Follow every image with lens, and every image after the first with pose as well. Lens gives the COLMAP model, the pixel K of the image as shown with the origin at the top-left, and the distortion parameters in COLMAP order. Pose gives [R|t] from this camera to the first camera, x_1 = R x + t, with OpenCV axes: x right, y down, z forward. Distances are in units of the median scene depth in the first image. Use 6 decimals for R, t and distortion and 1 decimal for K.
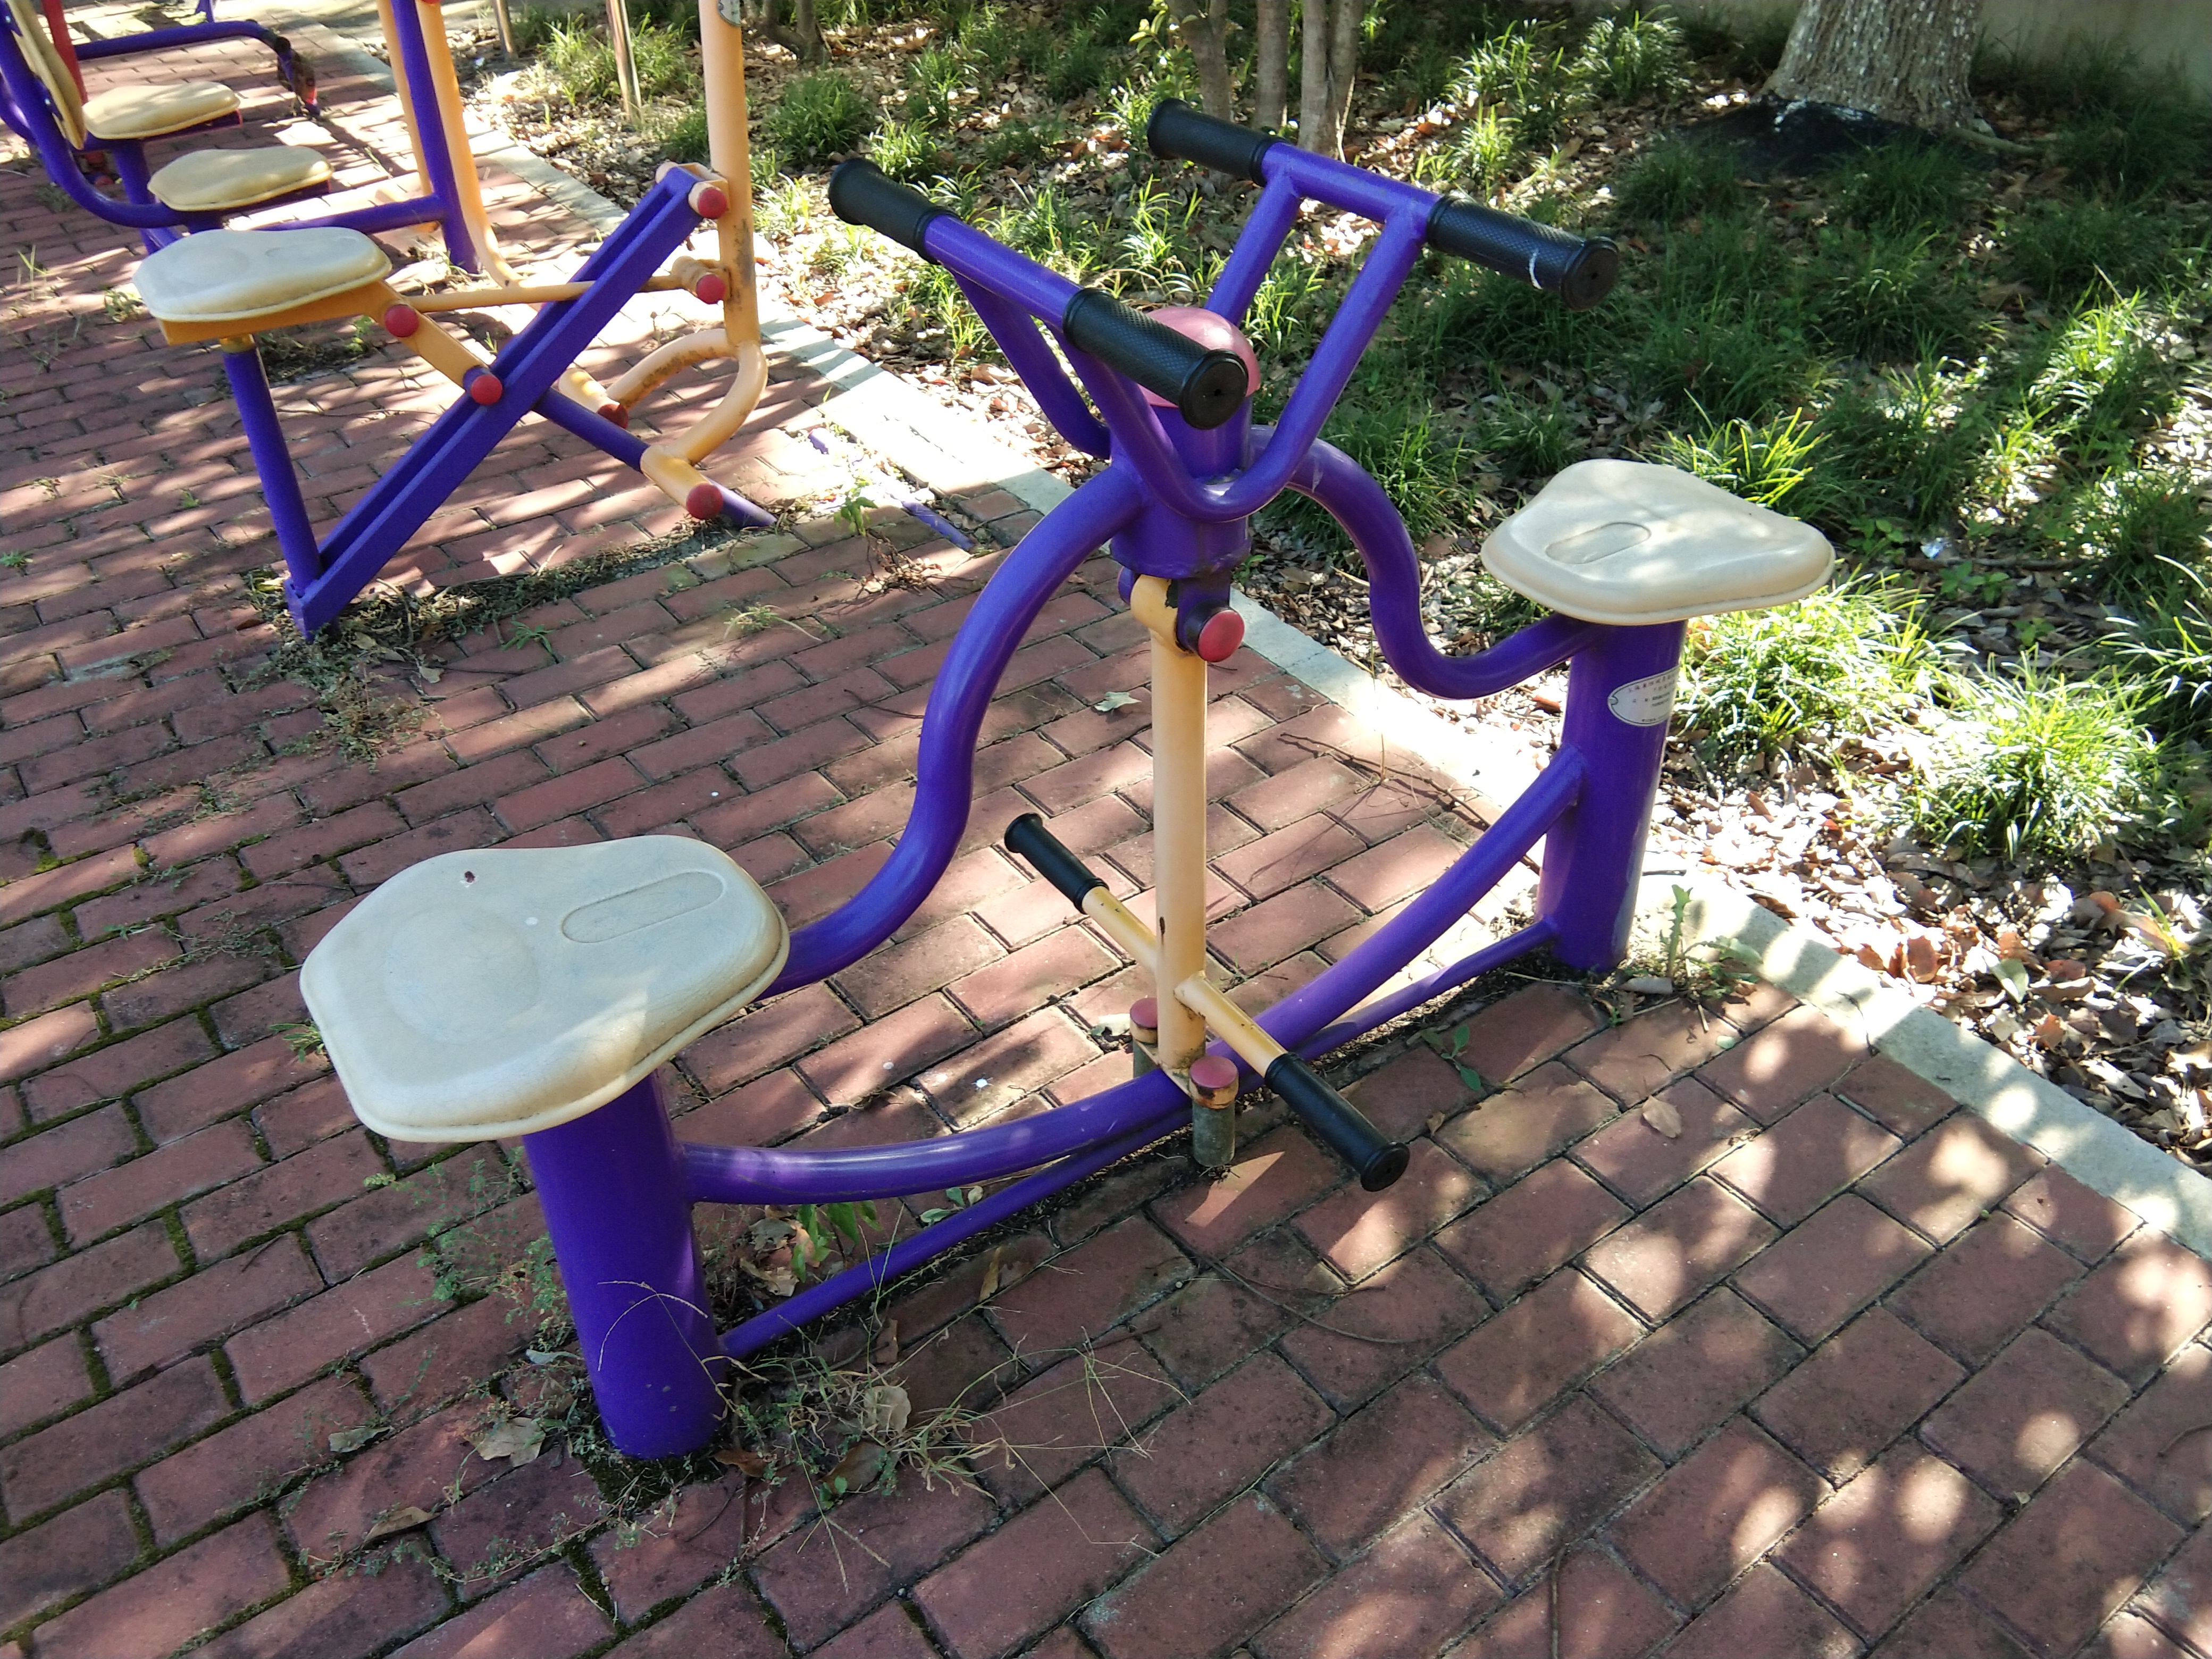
lens RADIAL K [[1774.5, 0, 1123.1], [0, 1774.5, 838.3], [0, 0, 1]] dist [0.089075, -0.112613]
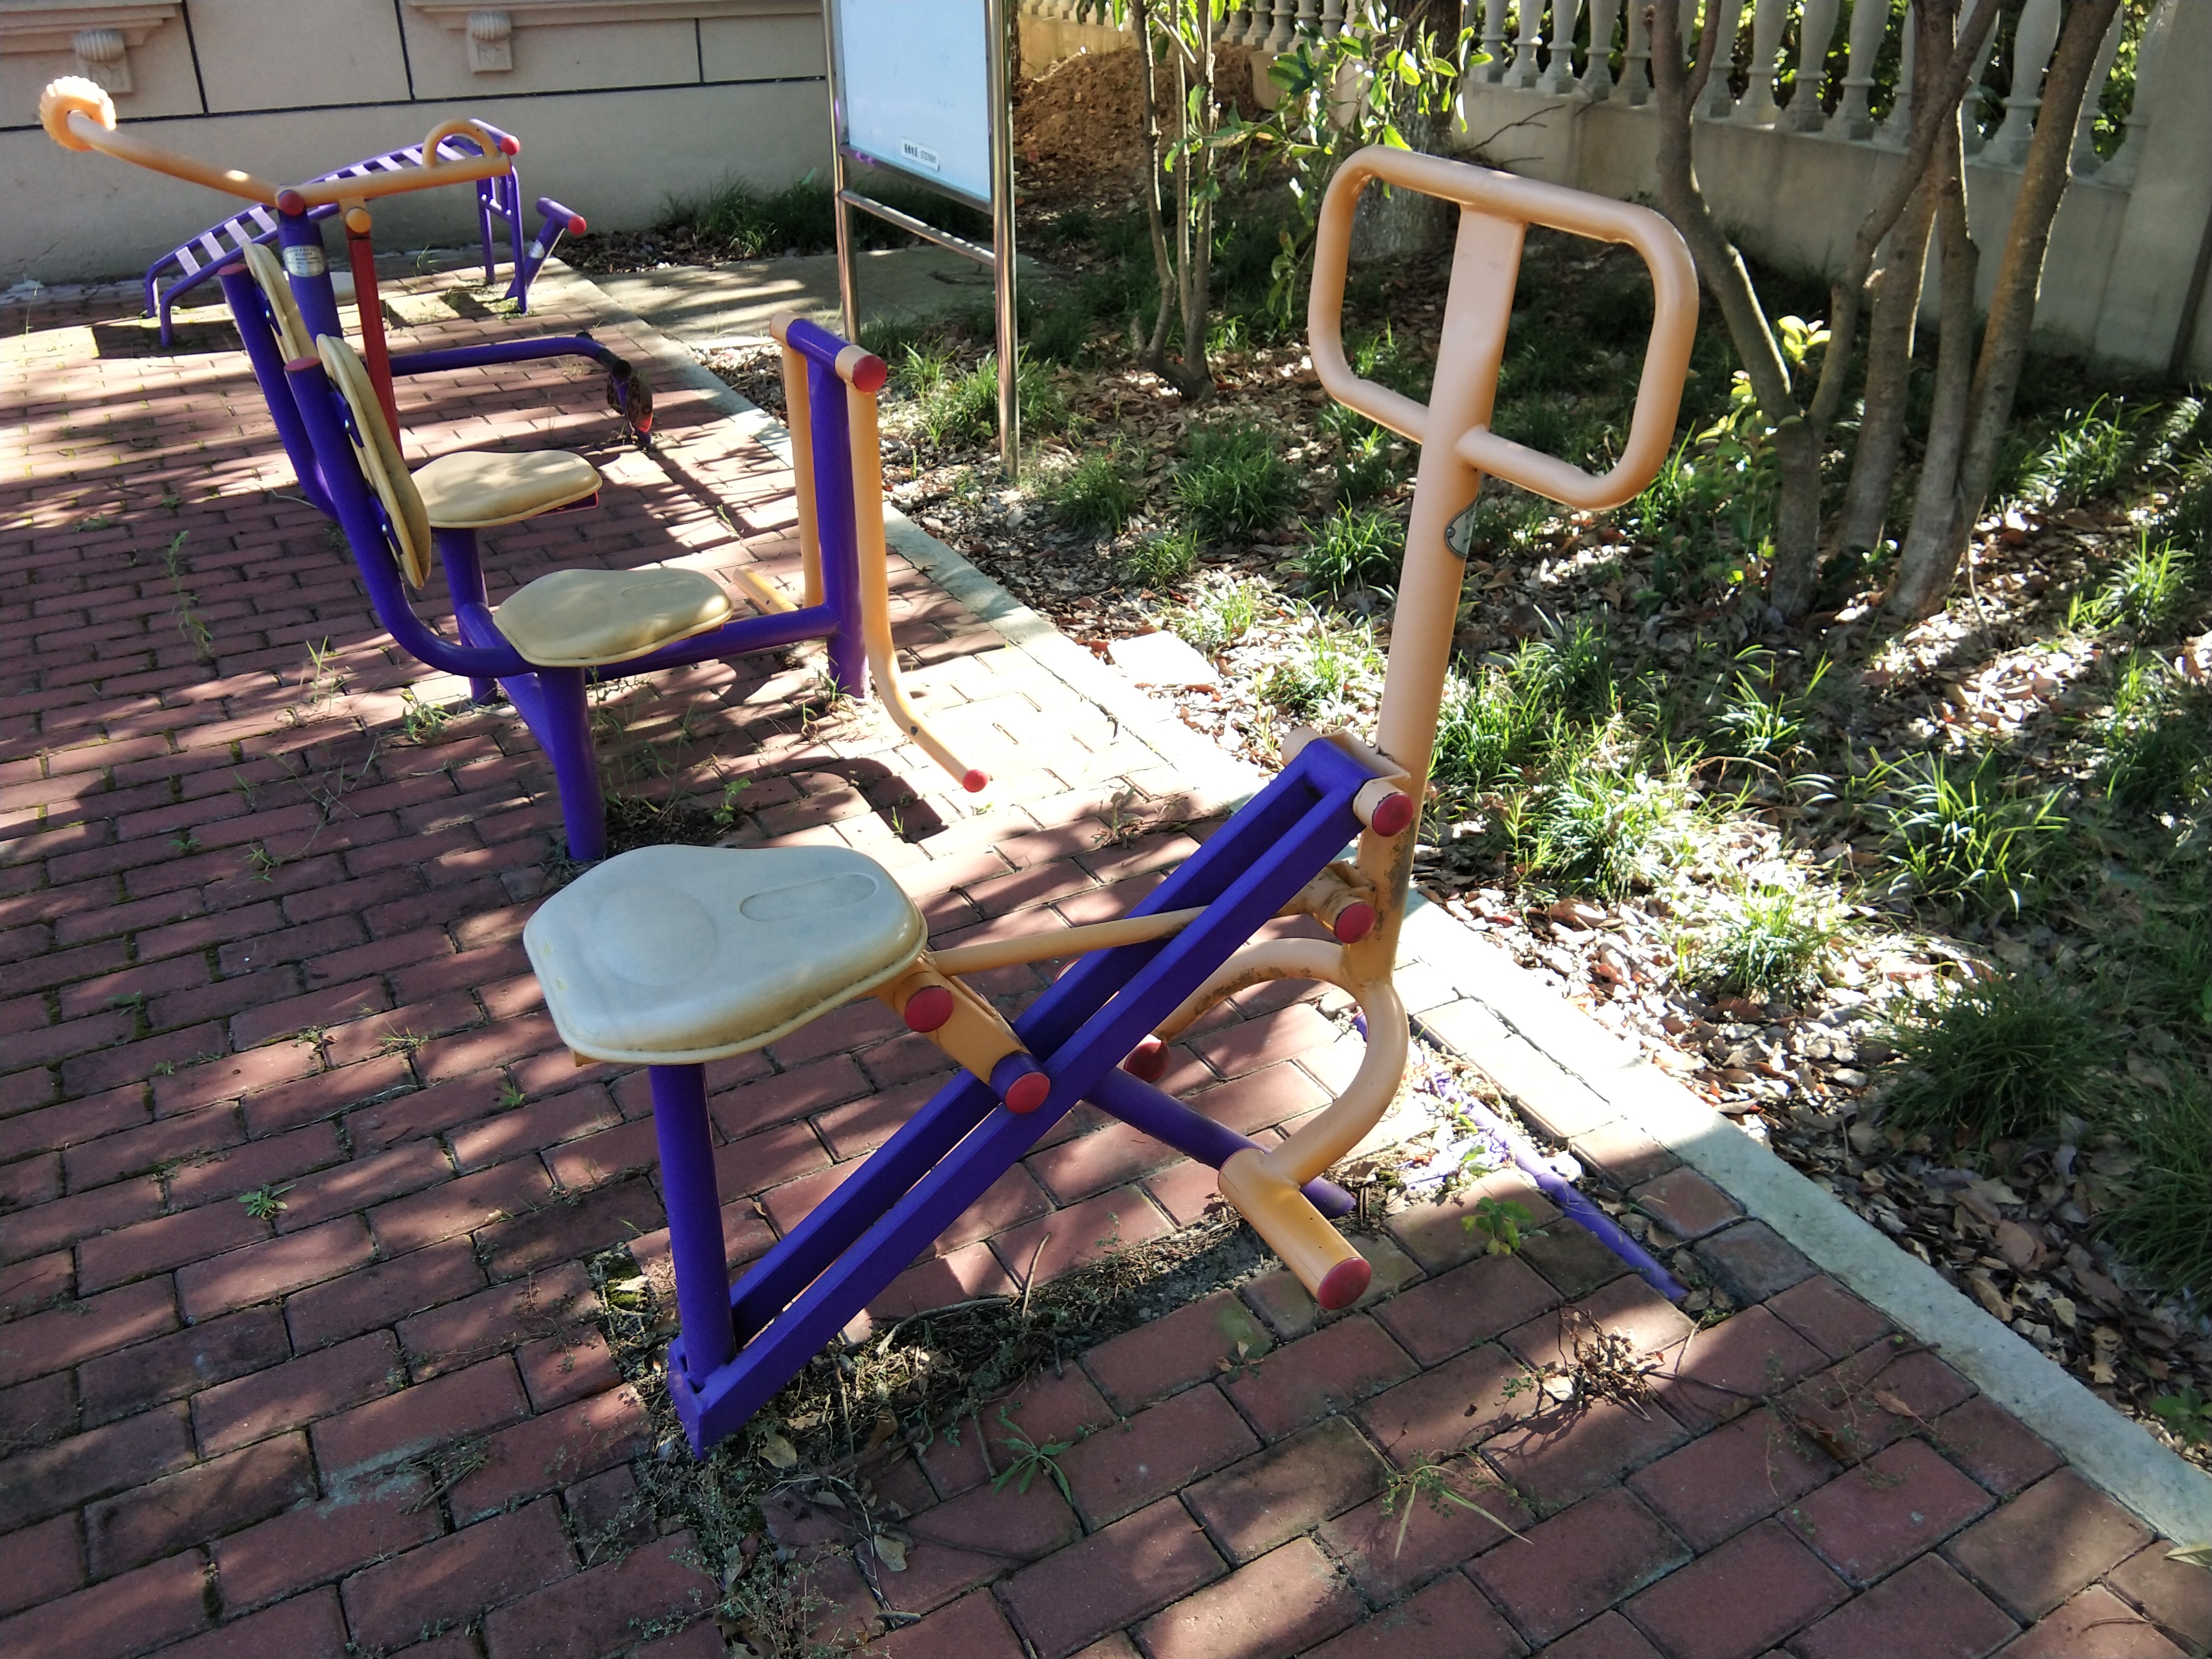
lens RADIAL K [[1774.5, 0, 1105.6], [0, 1774.5, 809.7], [0, 0, 1]] dist [0.089075, -0.112613]
pose [[0.994031, 0.068060, -0.085262, -0.201171], [-0.078244, 0.989387, -0.122436, -0.195994], [0.076024, 0.128376, 0.988807, 0.267657]]
